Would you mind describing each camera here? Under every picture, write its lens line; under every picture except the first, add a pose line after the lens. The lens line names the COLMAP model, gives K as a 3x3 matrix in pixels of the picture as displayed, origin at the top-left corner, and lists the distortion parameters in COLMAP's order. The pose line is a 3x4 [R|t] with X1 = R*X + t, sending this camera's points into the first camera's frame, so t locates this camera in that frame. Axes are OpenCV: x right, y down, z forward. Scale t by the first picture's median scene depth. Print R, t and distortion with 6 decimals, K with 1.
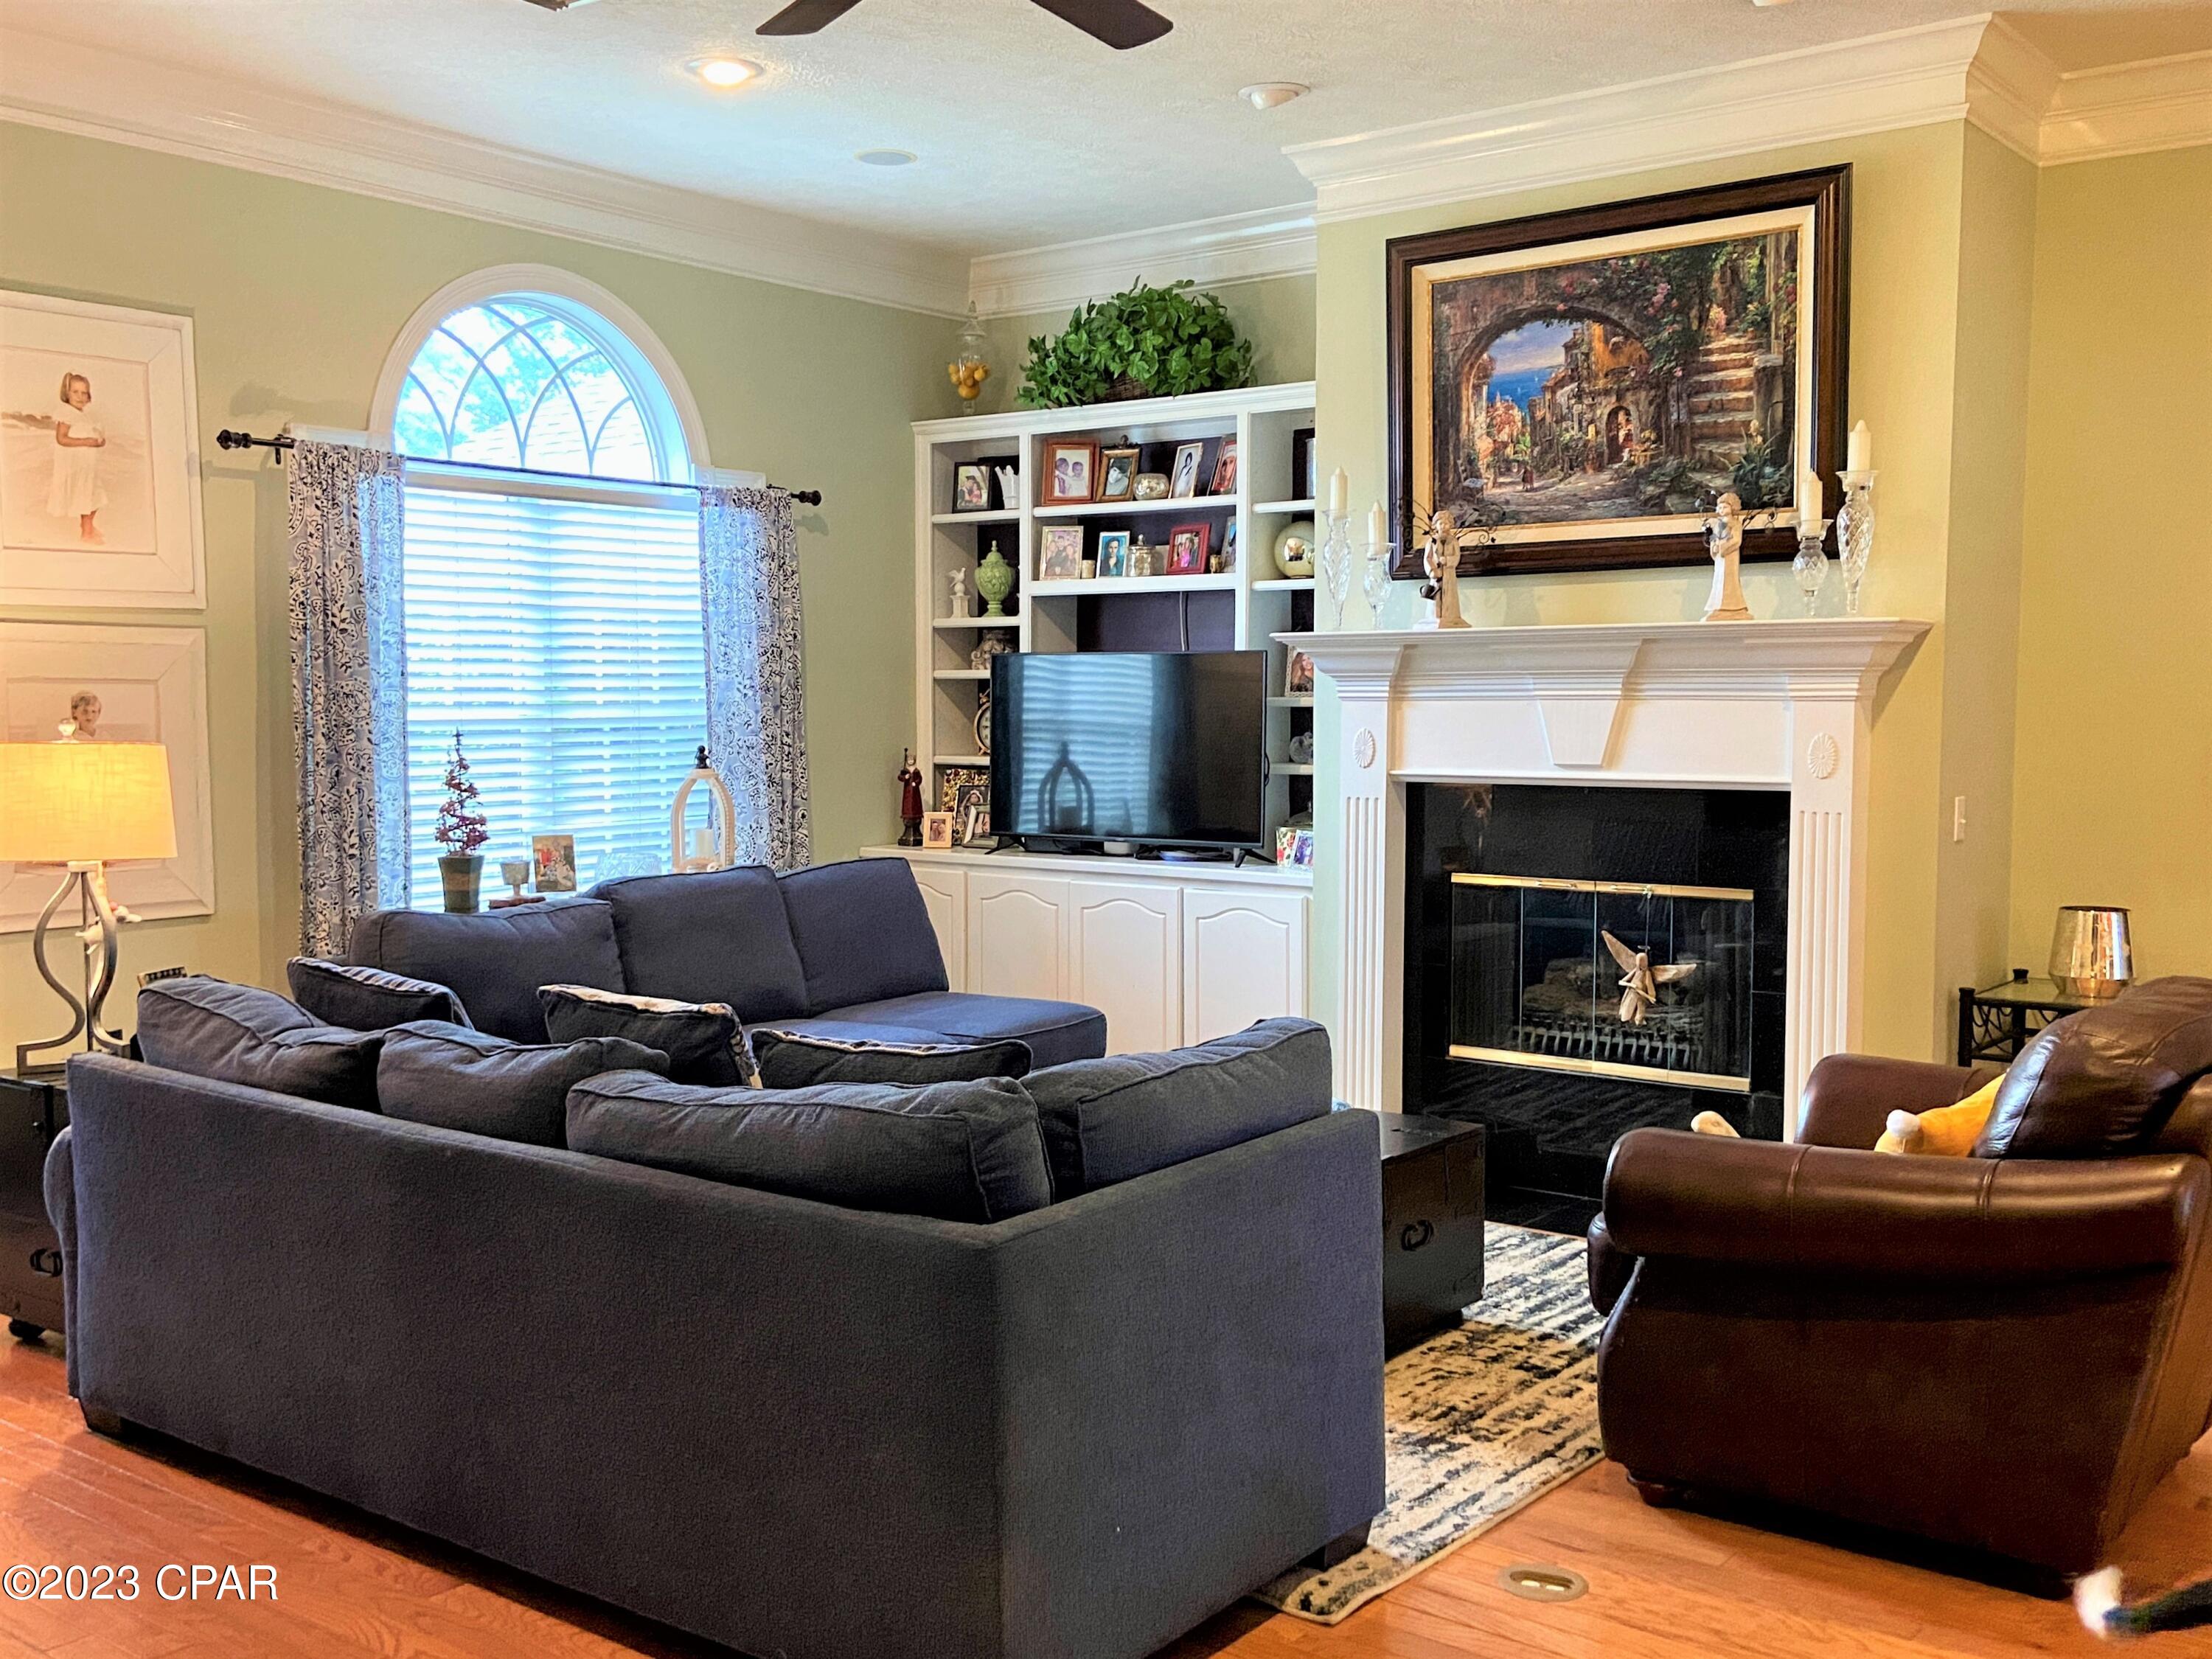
lens RADIAL K [[2121.8, 0, 1108.7], [0, 2121.8, 835.6], [0, 0, 1]] dist [0.065001, 0.000000]
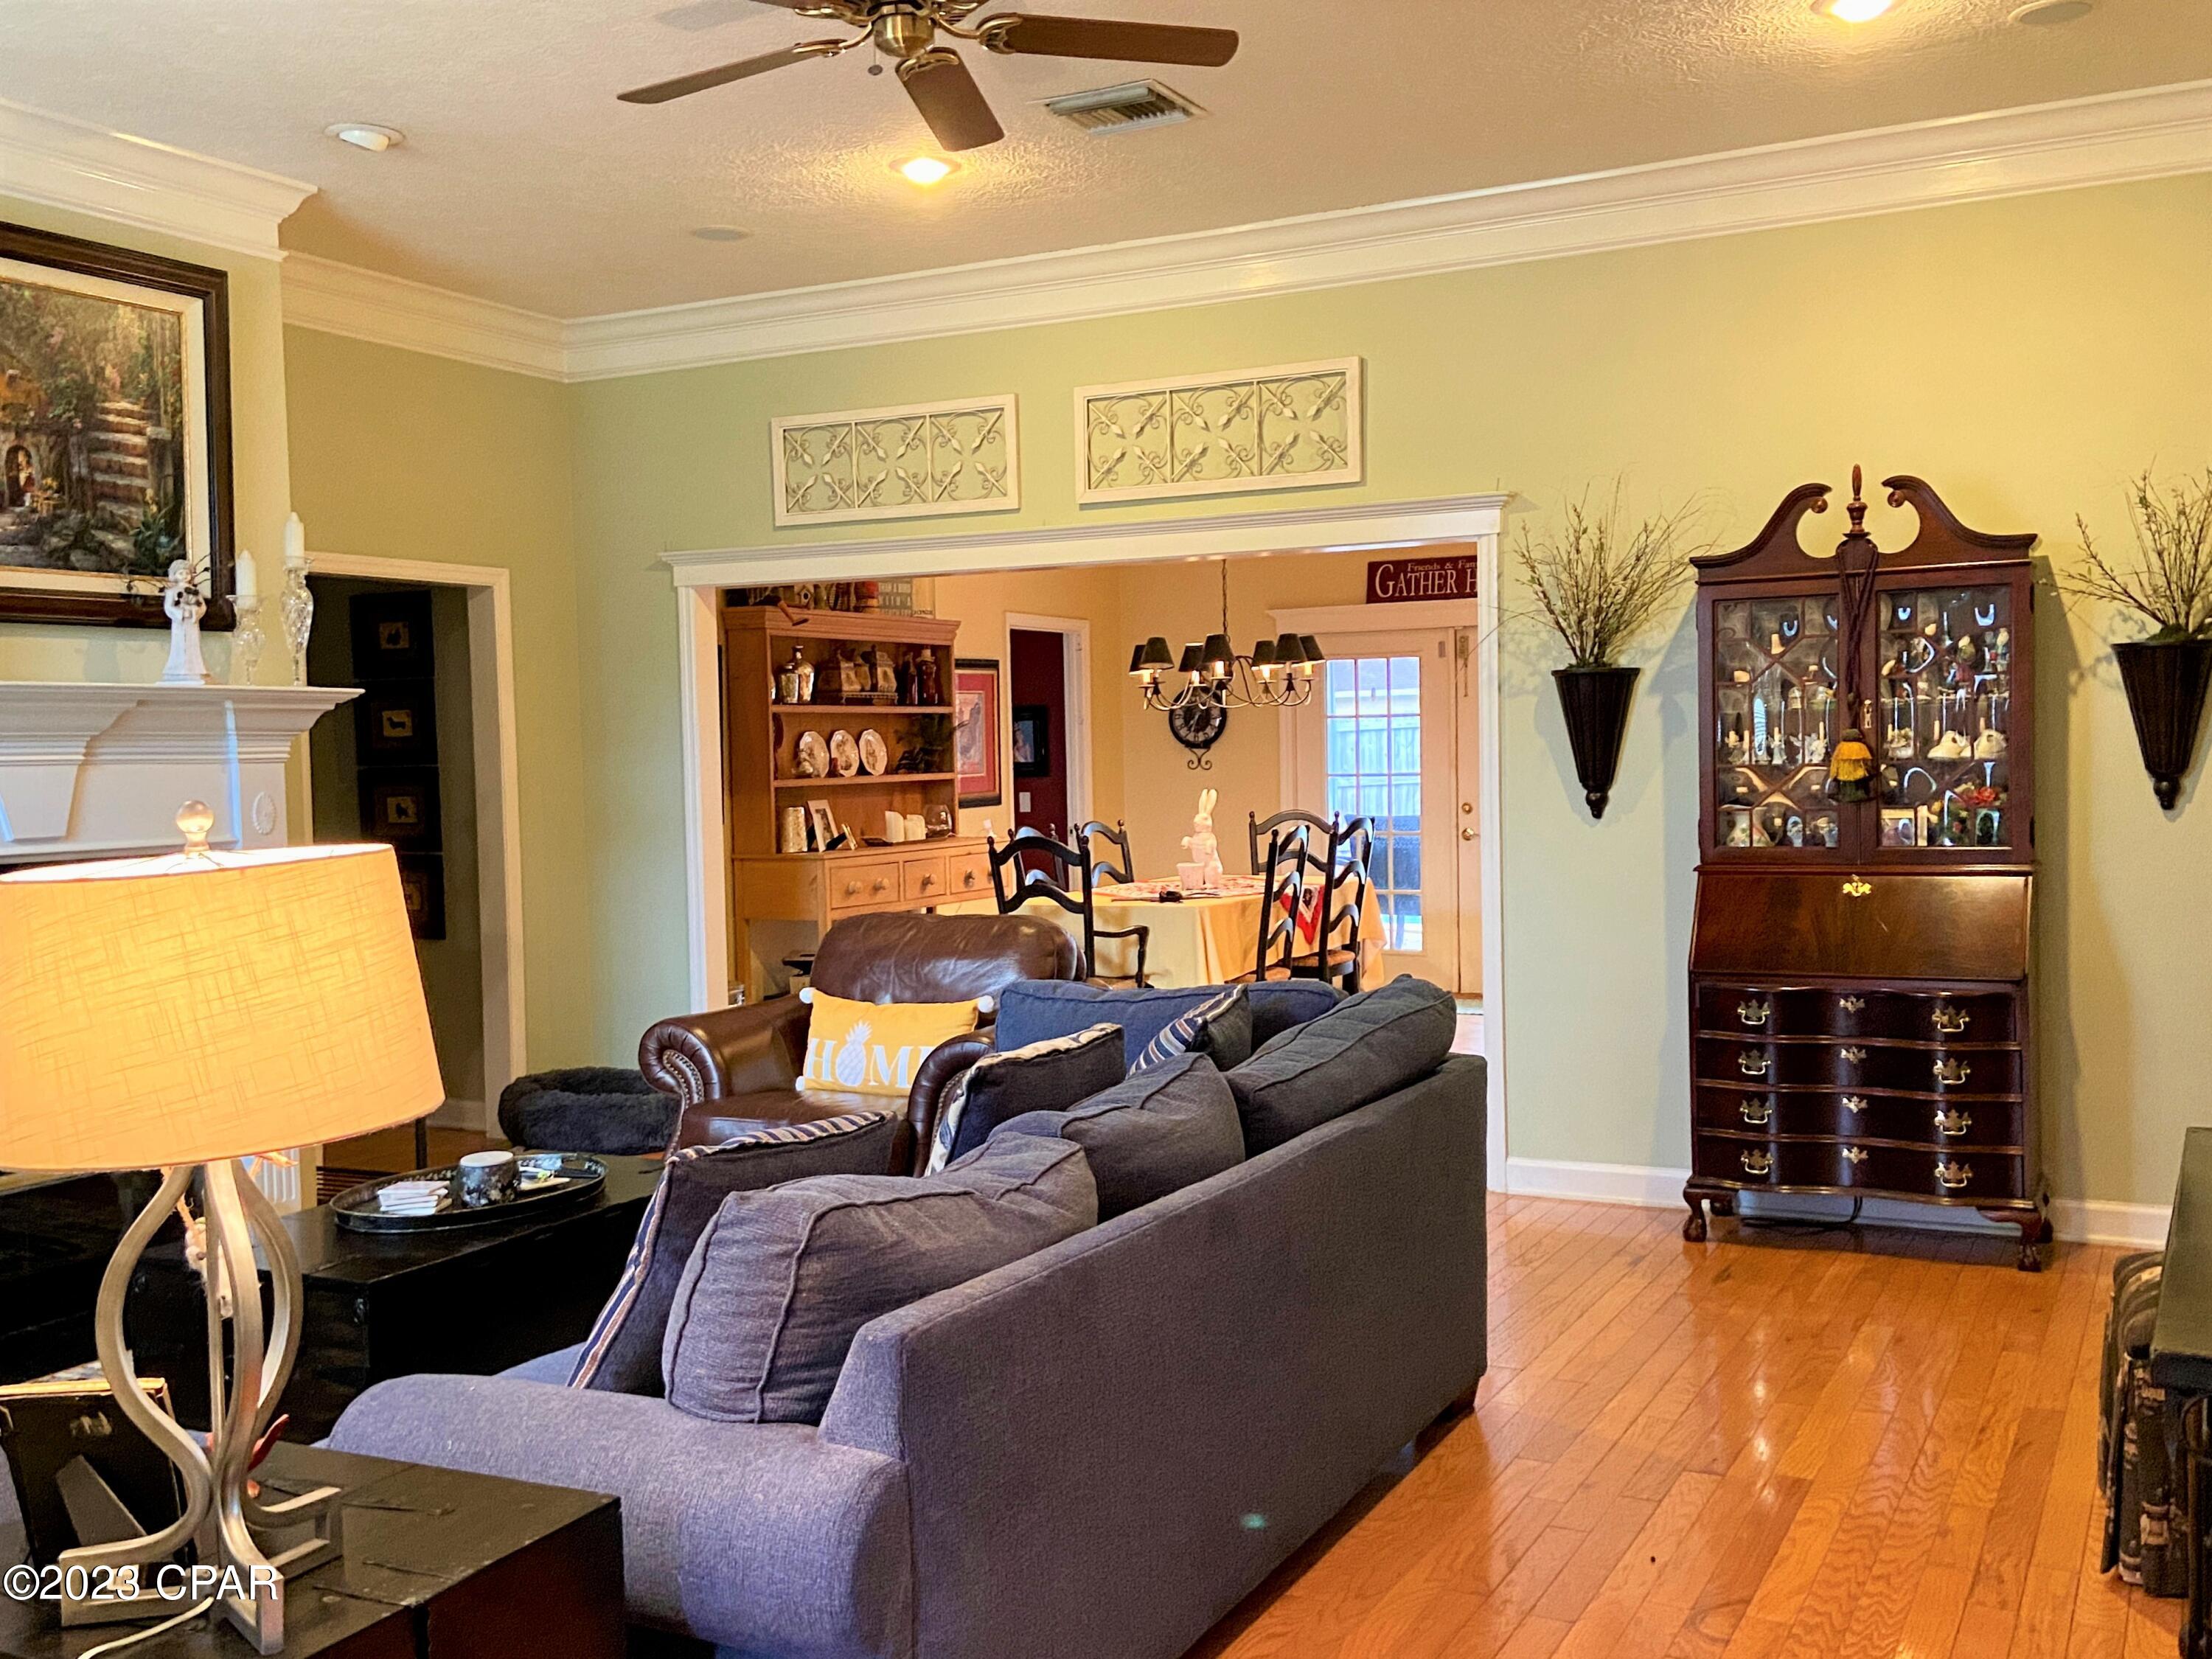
lens RADIAL K [[2121.8, 0, 1108.3], [0, 2121.8, 827.1], [0, 0, 1]] dist [0.065001, 0.000000]
pose [[-0.177372, -0.032953, 0.983592, -0.775943], [0.088467, 0.994859, 0.049284, -0.044098], [-0.980160, 0.095757, -0.173545, 0.736817]]
